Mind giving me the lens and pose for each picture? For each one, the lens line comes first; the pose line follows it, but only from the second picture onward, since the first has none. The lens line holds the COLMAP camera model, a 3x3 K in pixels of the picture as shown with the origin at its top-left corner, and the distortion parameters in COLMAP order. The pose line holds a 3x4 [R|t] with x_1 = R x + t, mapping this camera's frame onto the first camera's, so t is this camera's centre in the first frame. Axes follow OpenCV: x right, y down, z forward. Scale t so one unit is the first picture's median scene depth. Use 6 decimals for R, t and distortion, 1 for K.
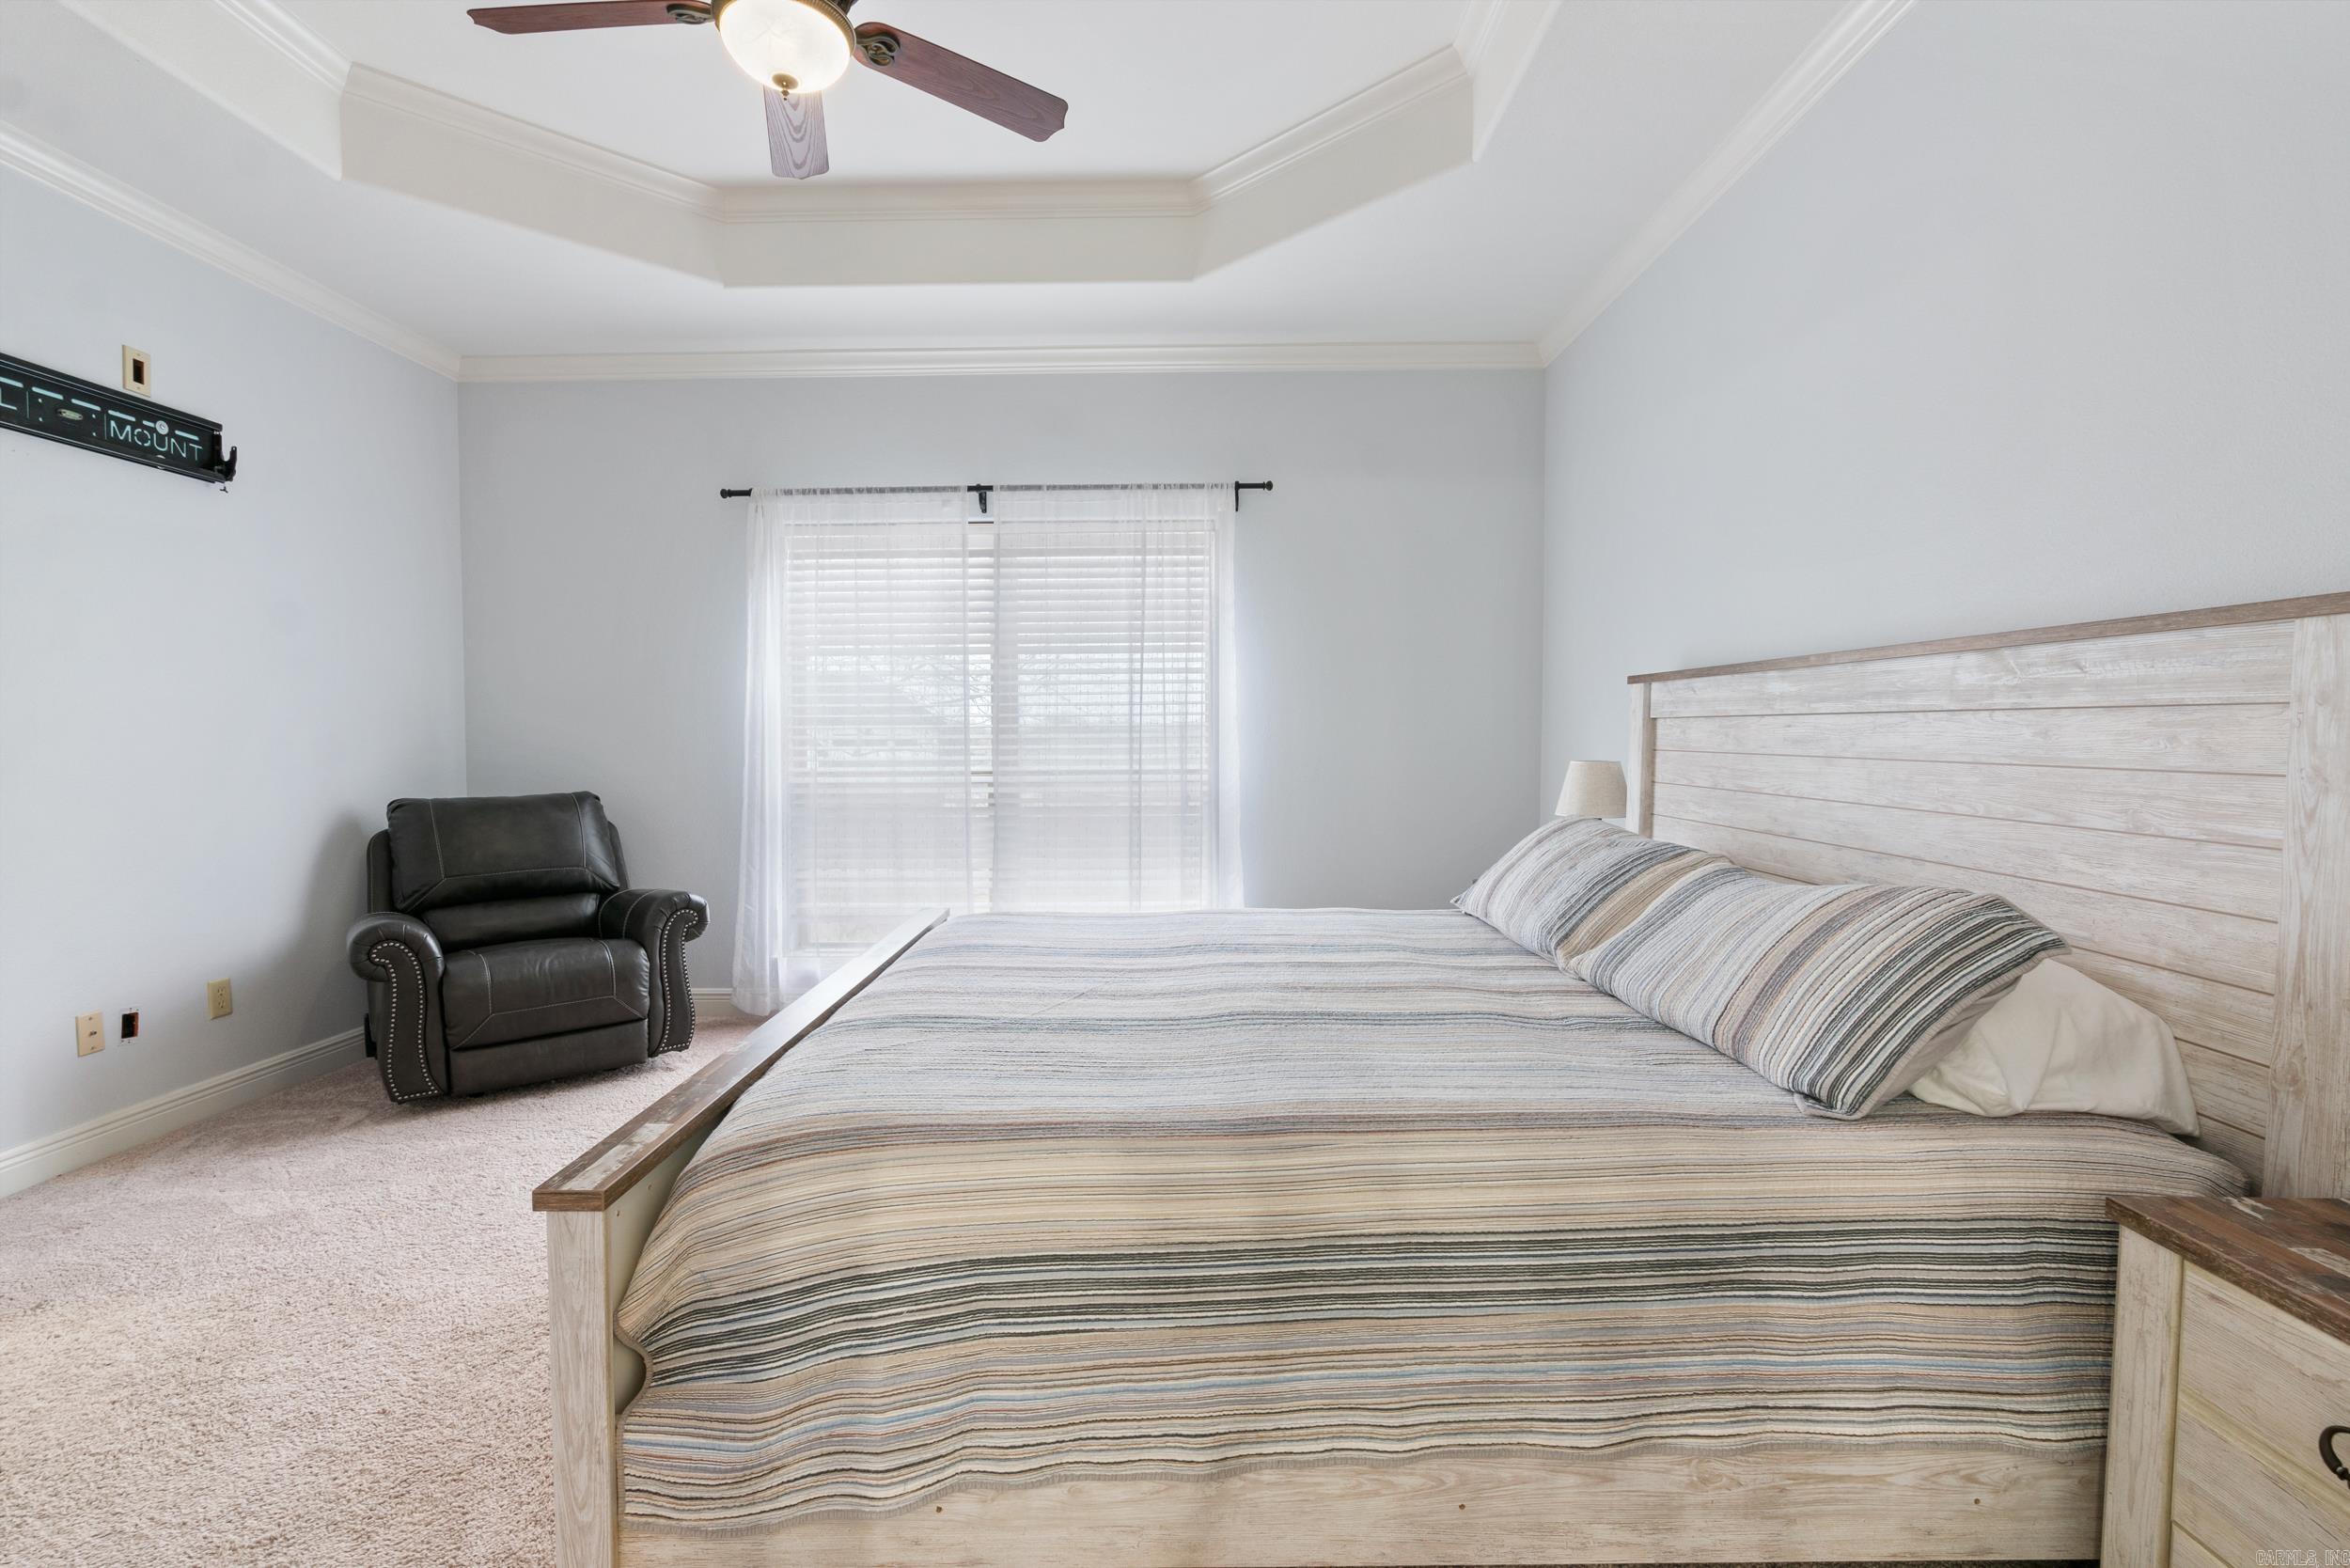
lens RADIAL K [[1079.5, 0, 1156.8], [0, 1079.5, 783.1], [0, 0, 1]] dist [-0.001673, 0.000959]
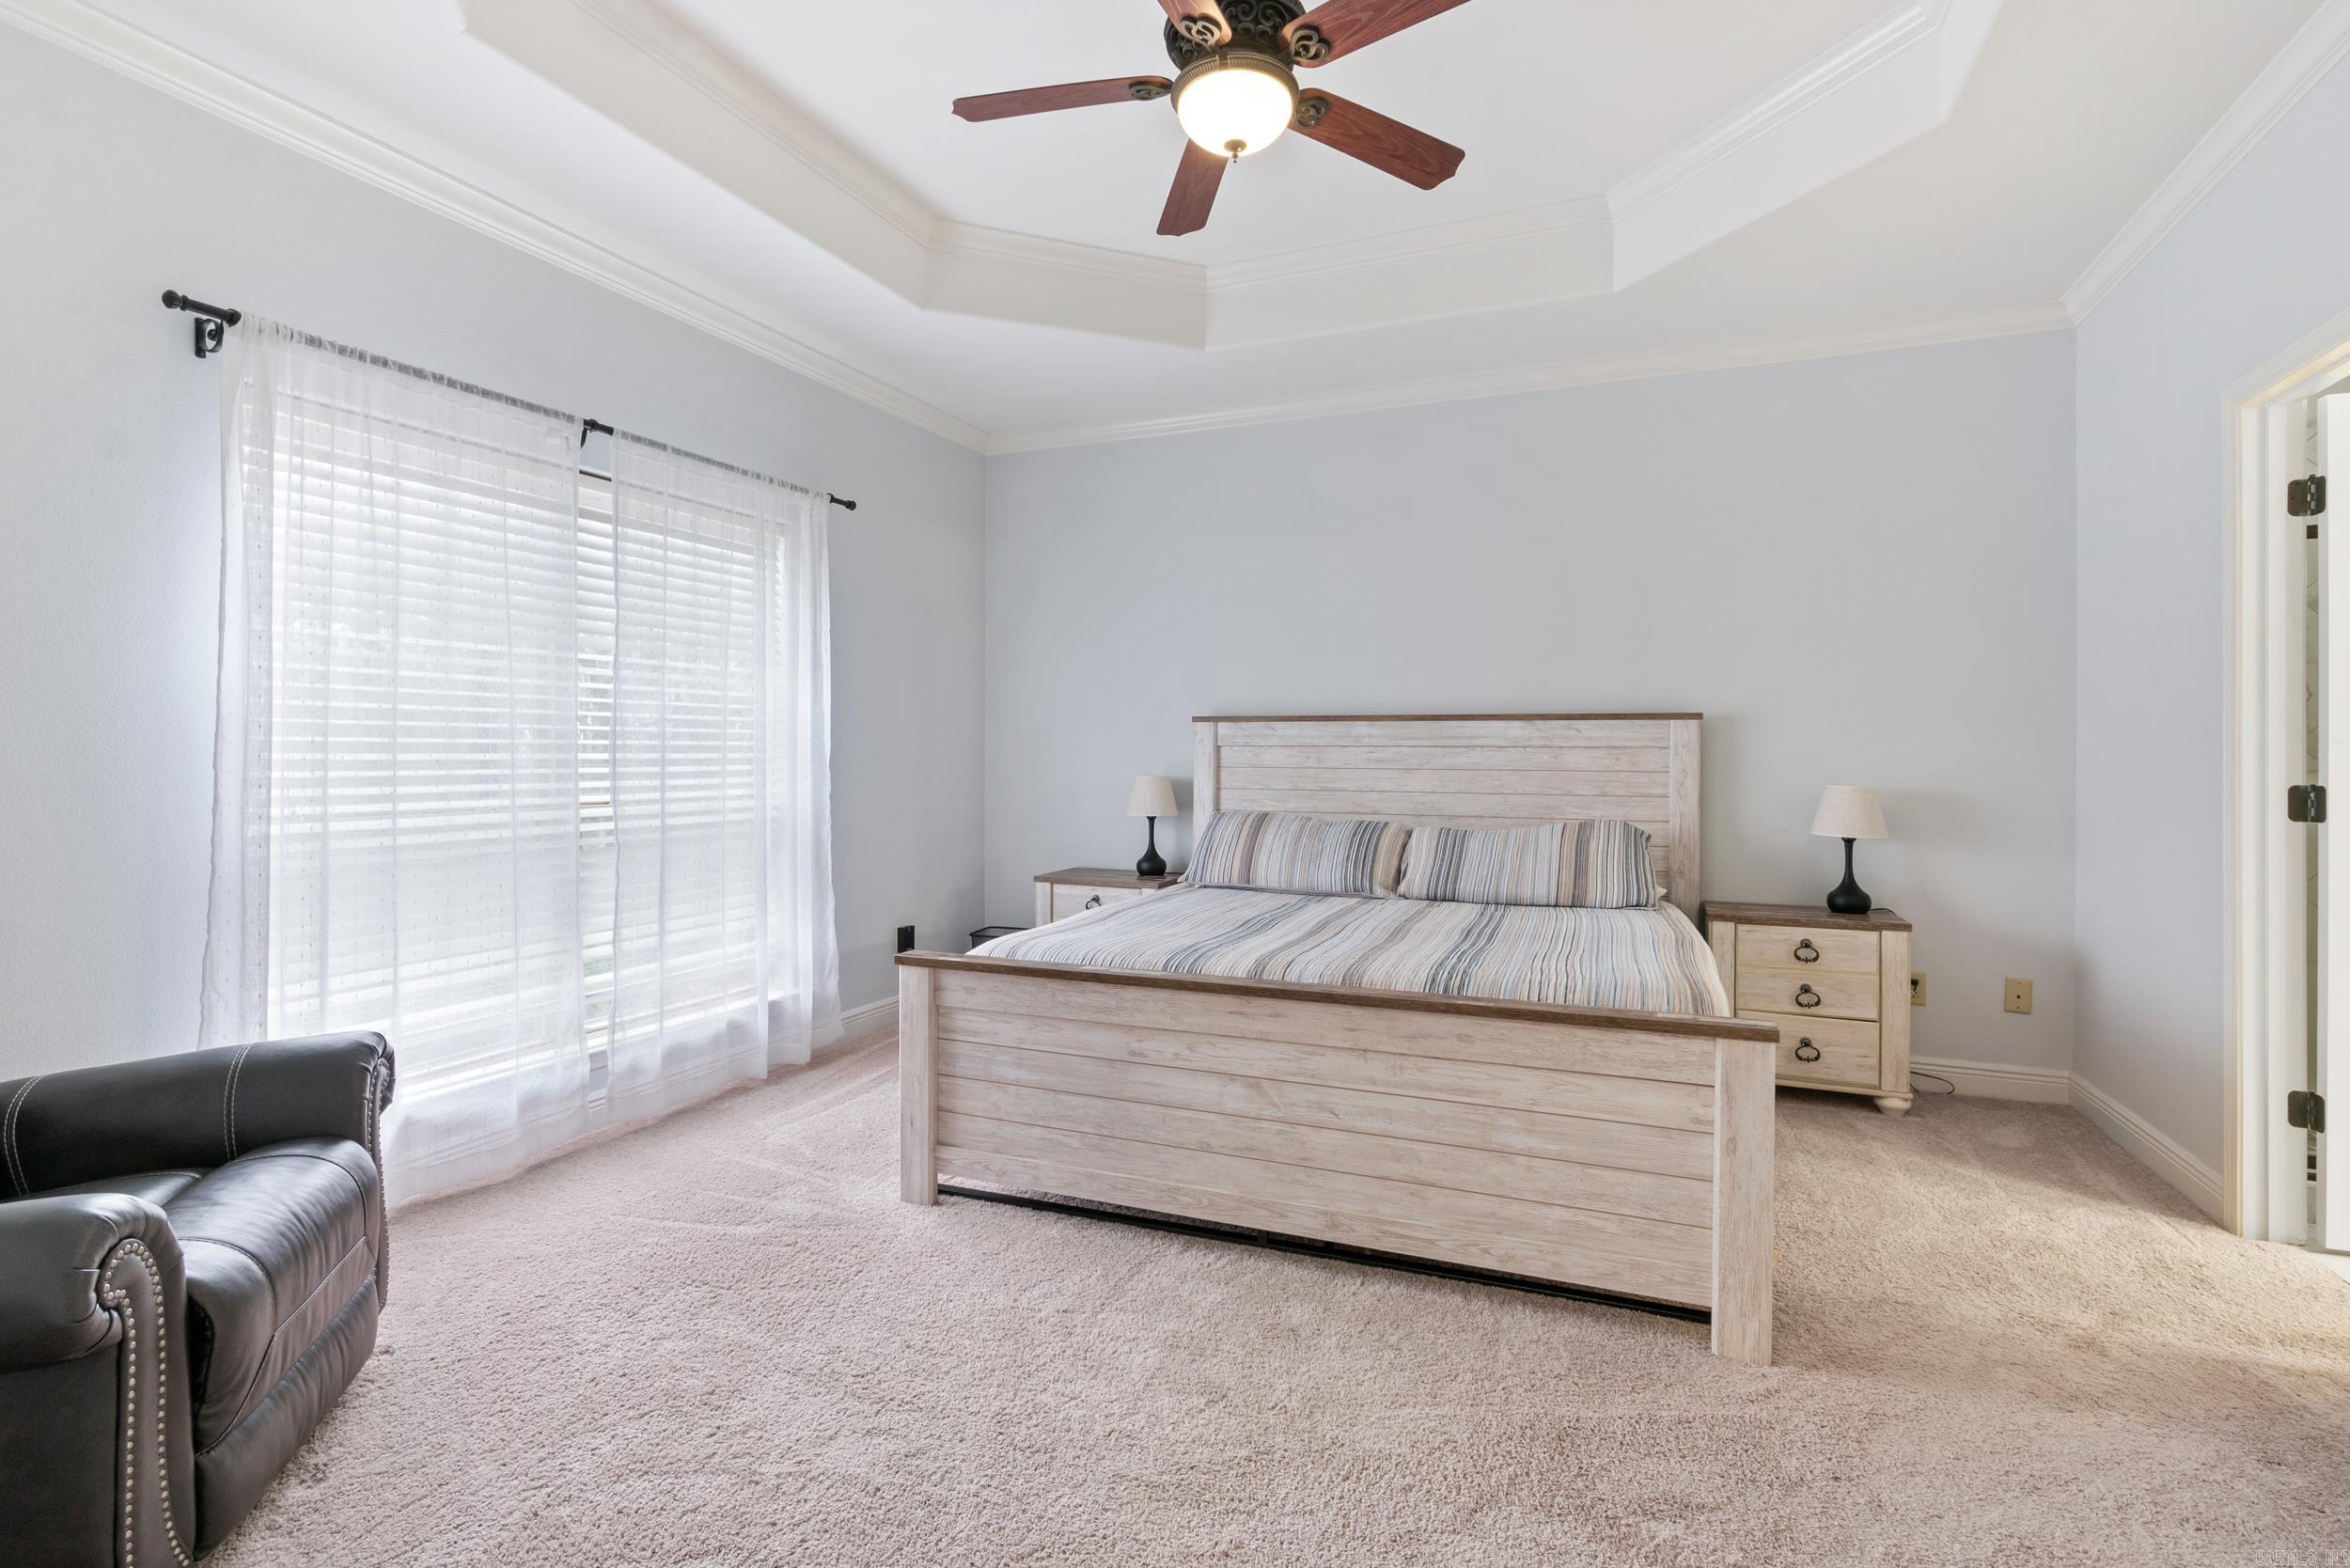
lens RADIAL K [[1089.4, 0, 1176.9], [0, 1089.4, 774.6], [0, 0, 1]] dist [-0.000887, 0.000675]
pose [[0.387735, -0.011698, 0.921696, -1.058100], [0.037342, 0.999298, -0.003027, -0.019068], [-0.921014, 0.035592, 0.387900, 0.506243]]
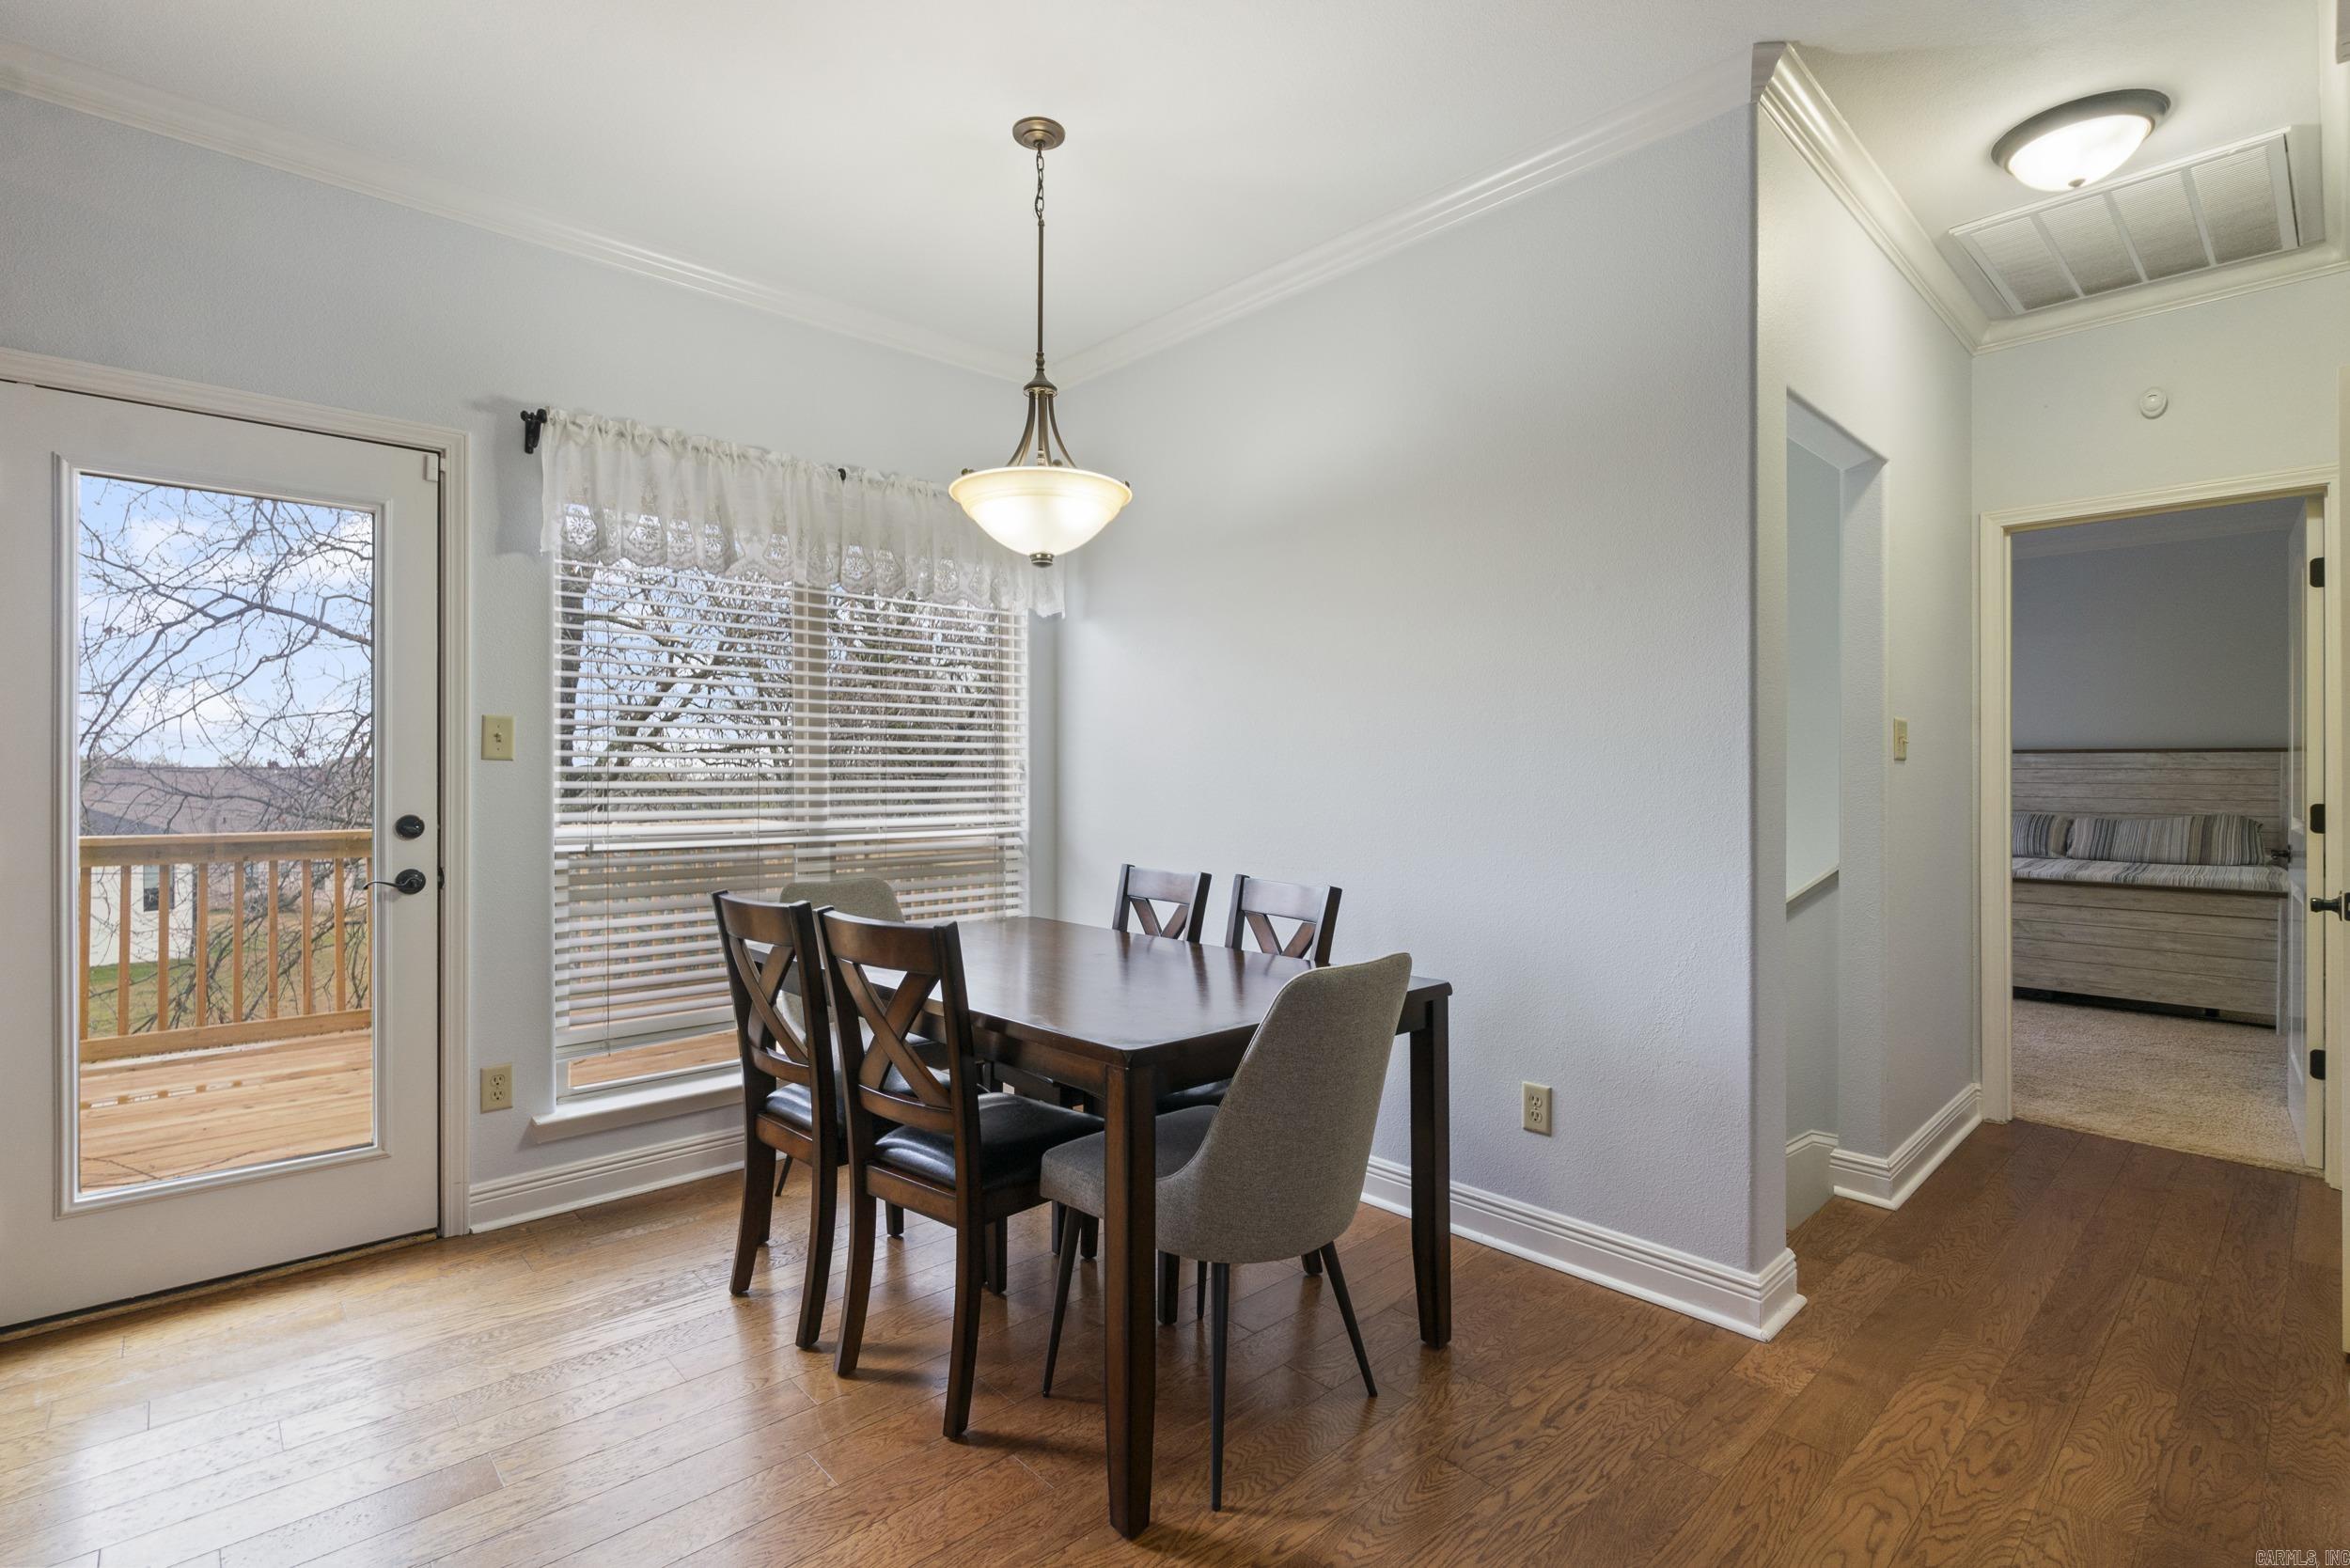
lens RADIAL K [[1089.4, 0, 1176.9], [0, 1089.4, 774.6], [0, 0, 1]] dist [-0.000887, 0.000675]
pose [[0.722417, 0.002146, 0.691454, -2.652838], [0.028095, 0.999078, -0.032454, -0.015000], [-0.690886, 0.042872, 0.721691, 0.415254]]
